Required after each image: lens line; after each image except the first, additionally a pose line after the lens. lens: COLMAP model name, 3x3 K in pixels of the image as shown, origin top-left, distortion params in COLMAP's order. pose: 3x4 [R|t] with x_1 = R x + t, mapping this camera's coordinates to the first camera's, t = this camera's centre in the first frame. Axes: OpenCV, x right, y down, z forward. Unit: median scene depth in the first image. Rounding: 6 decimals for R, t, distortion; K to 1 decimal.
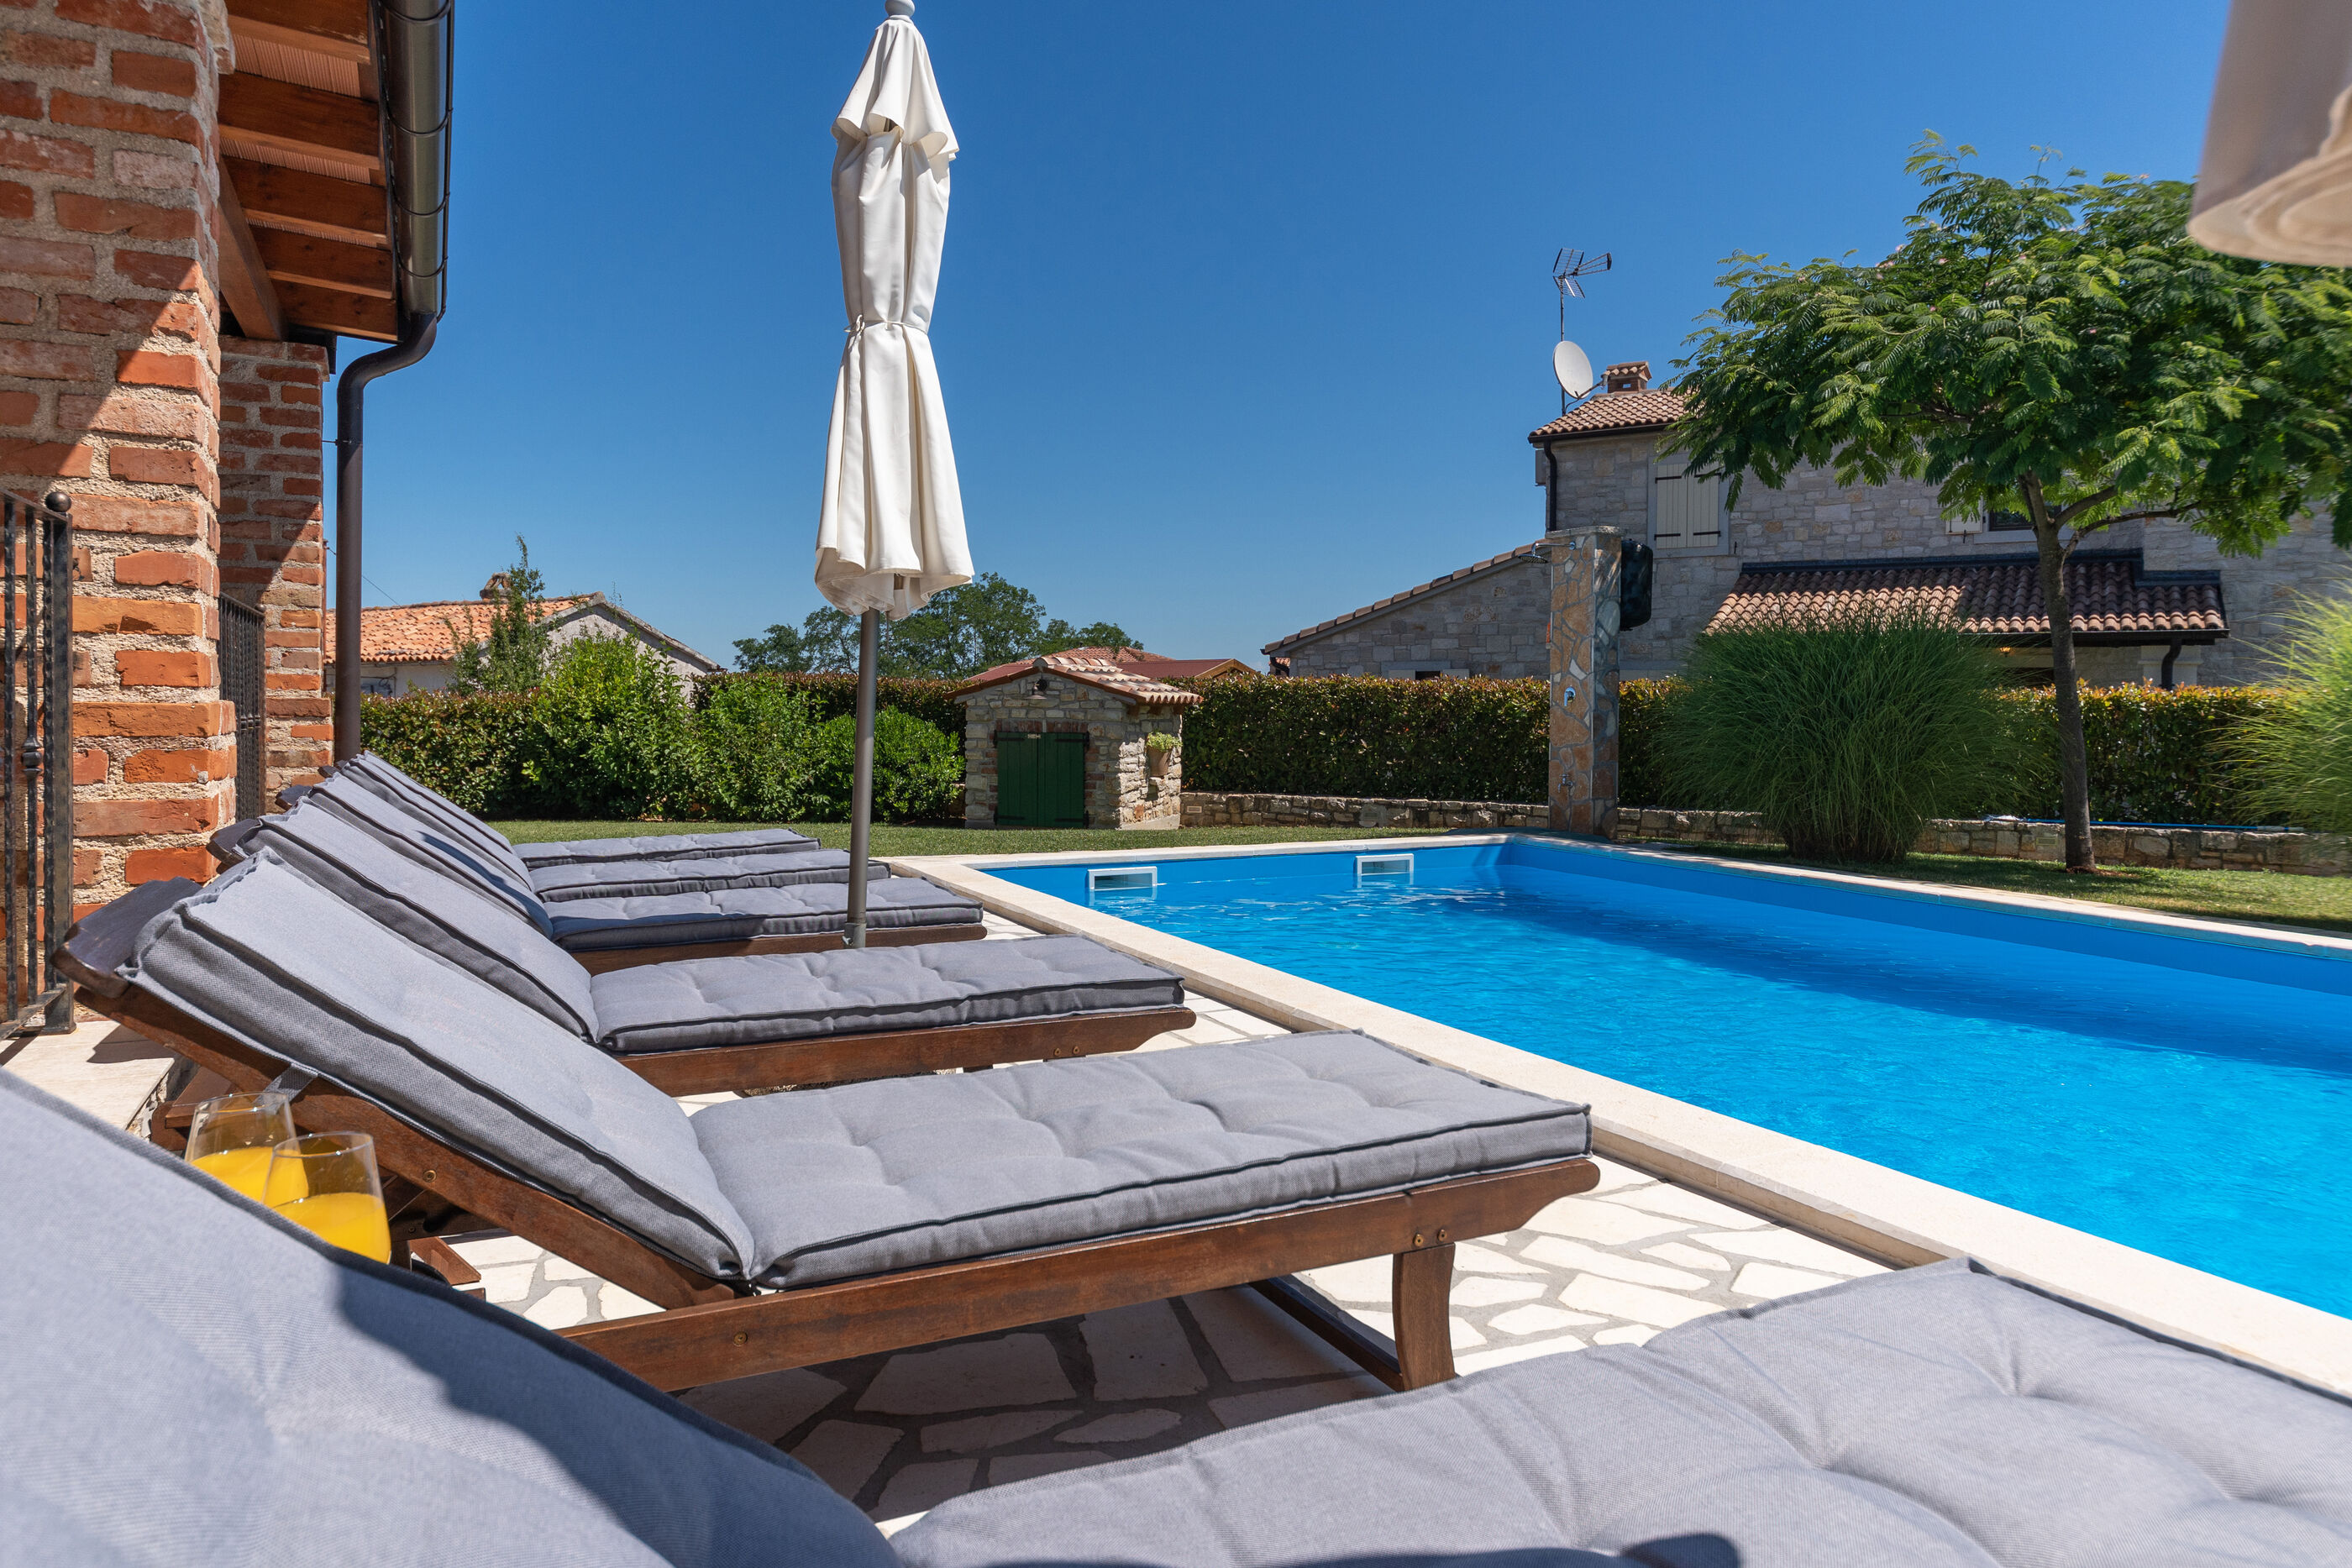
lens RADIAL K [[1468.1, 0, 1121.4], [0, 1468.1, 733.4], [0, 0, 1]] dist [0.003363, 0.005050]
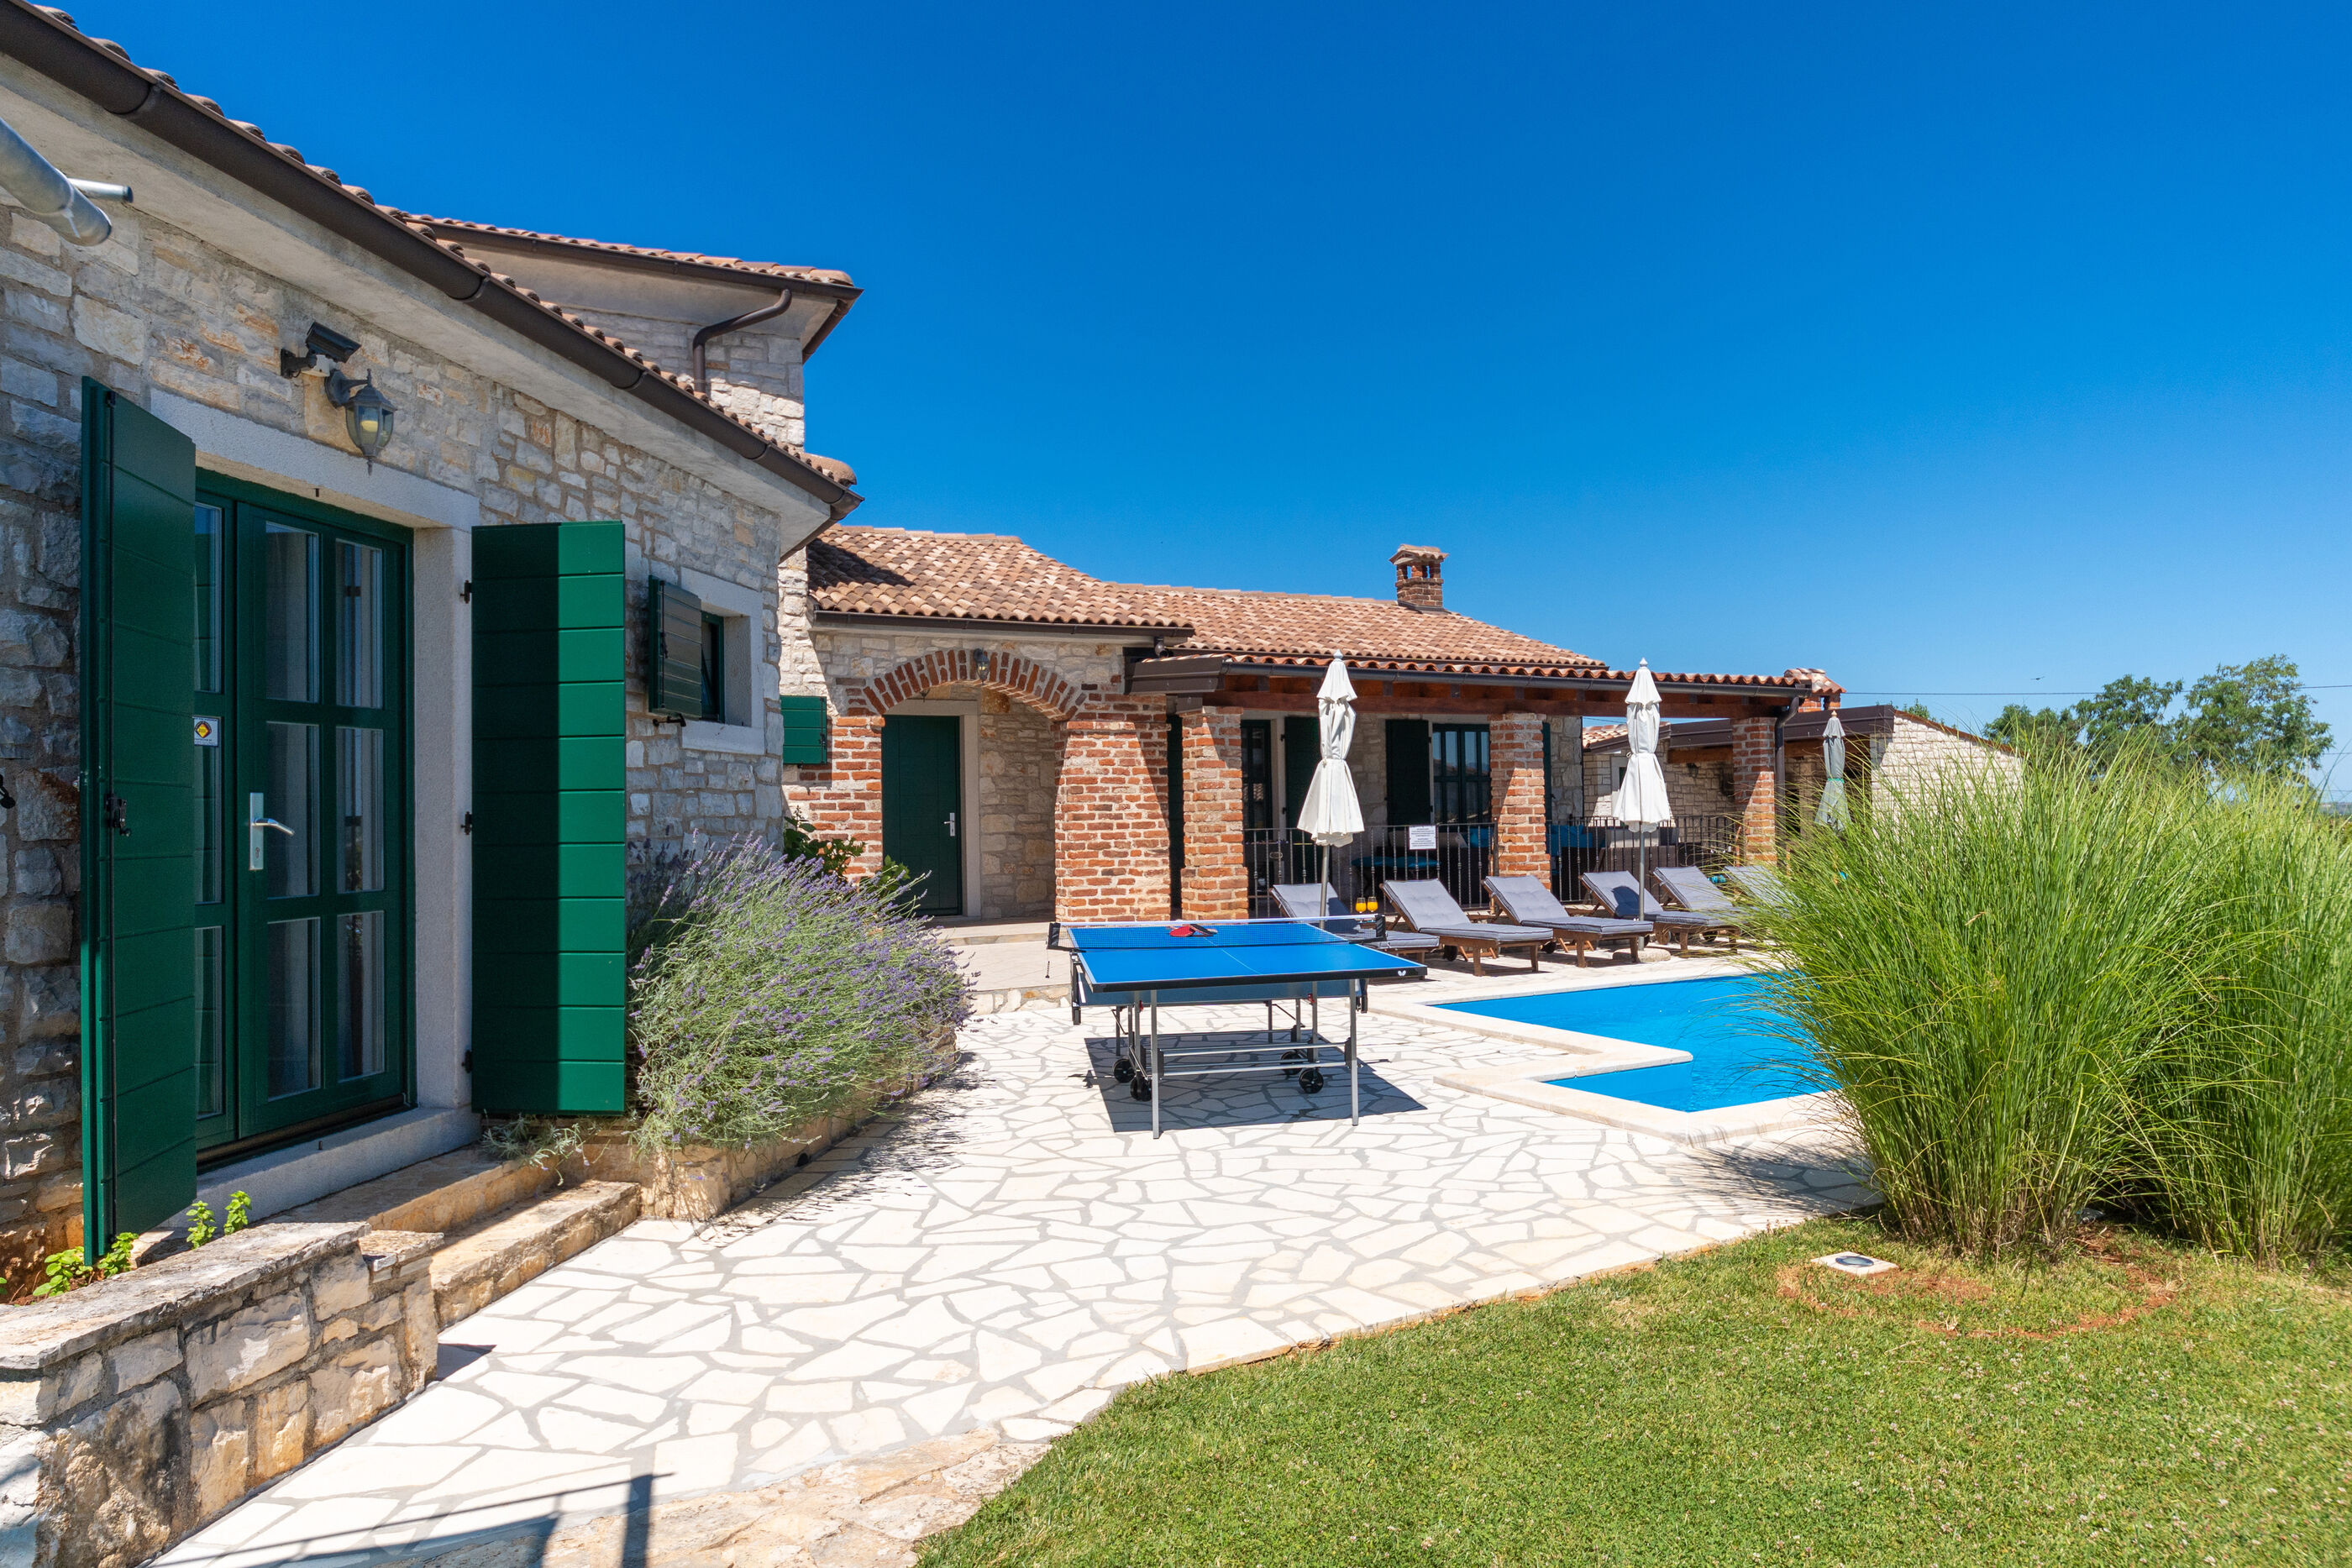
lens RADIAL K [[1468.1, 0, 1266.0], [0, 1468.1, 792.0], [0, 0, 1]] dist [0.003363, 0.005050]
pose [[0.070356, -0.023426, -0.997247, 1.483815], [-0.000907, 0.999722, -0.023548, -0.040755], [0.997522, 0.002561, 0.070315, -0.079294]]
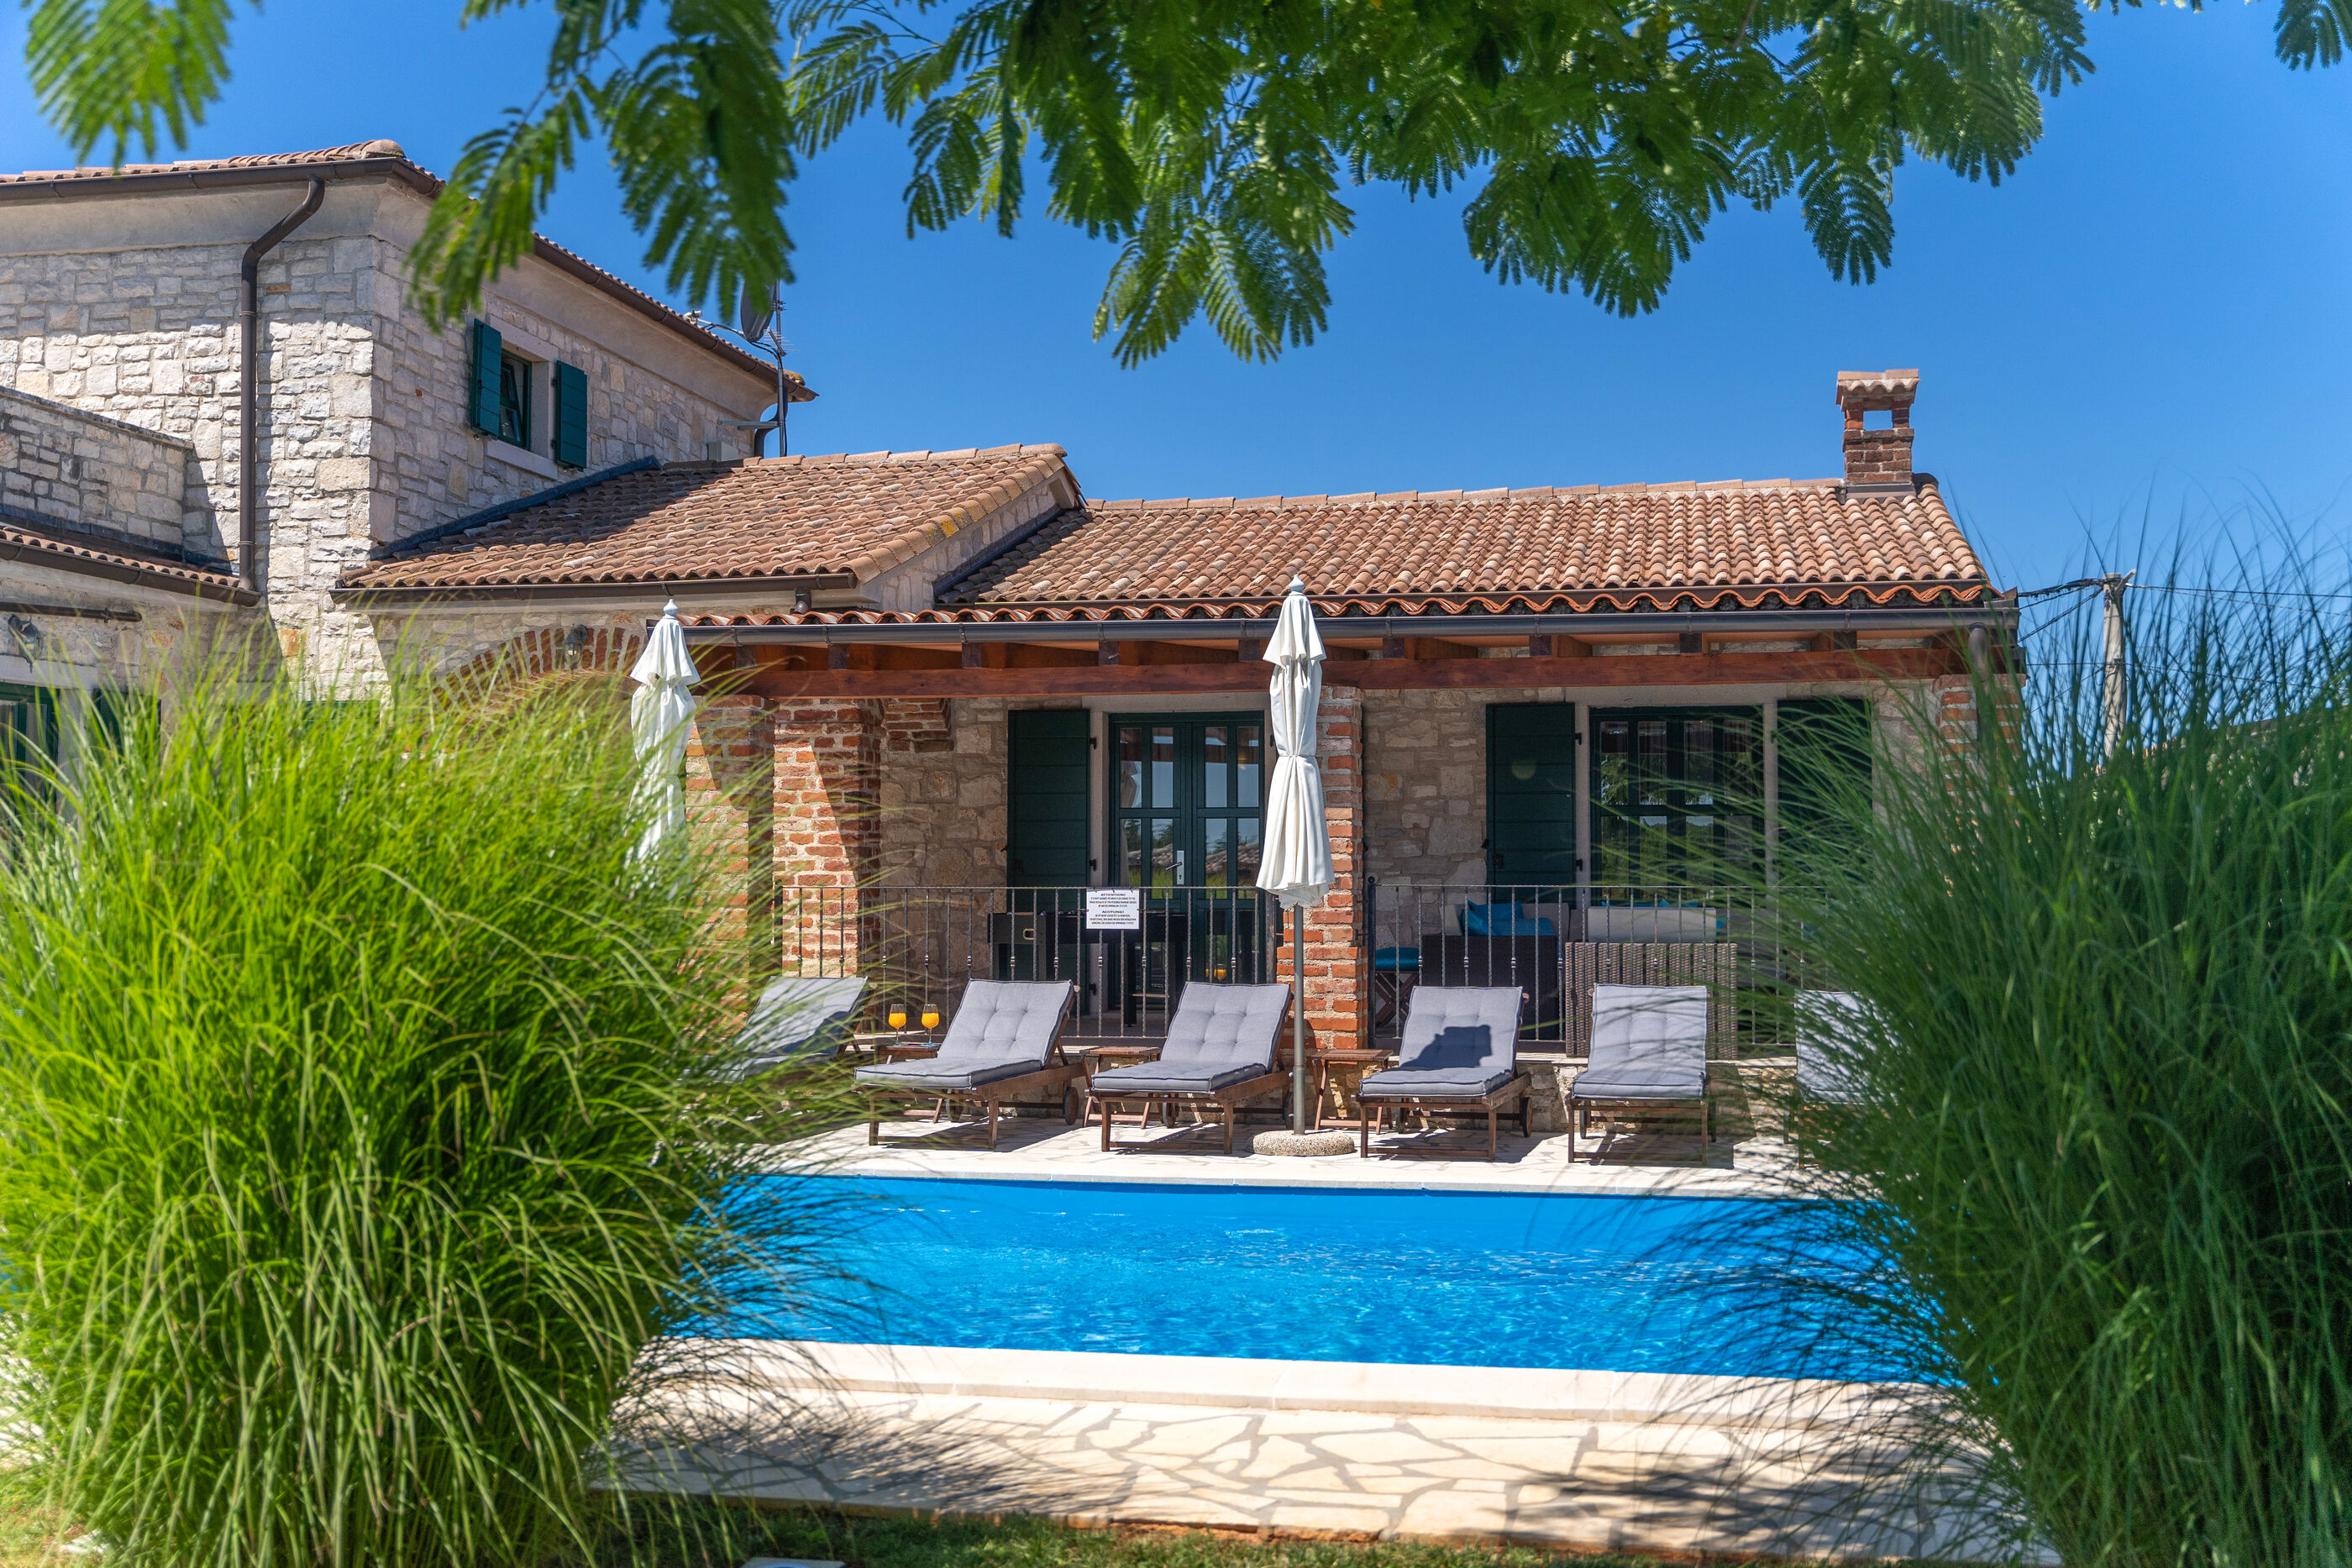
lens RADIAL K [[2438.3, 0, 1263.9], [0, 2438.3, 759.1], [0, 0, 1]] dist [0.013783, 0.000000]
pose [[-0.596442, -0.055457, -0.800738, 1.055183], [-0.022986, 0.998381, -0.052023, -0.045575], [0.802327, -0.012623, -0.596752, 1.257707]]
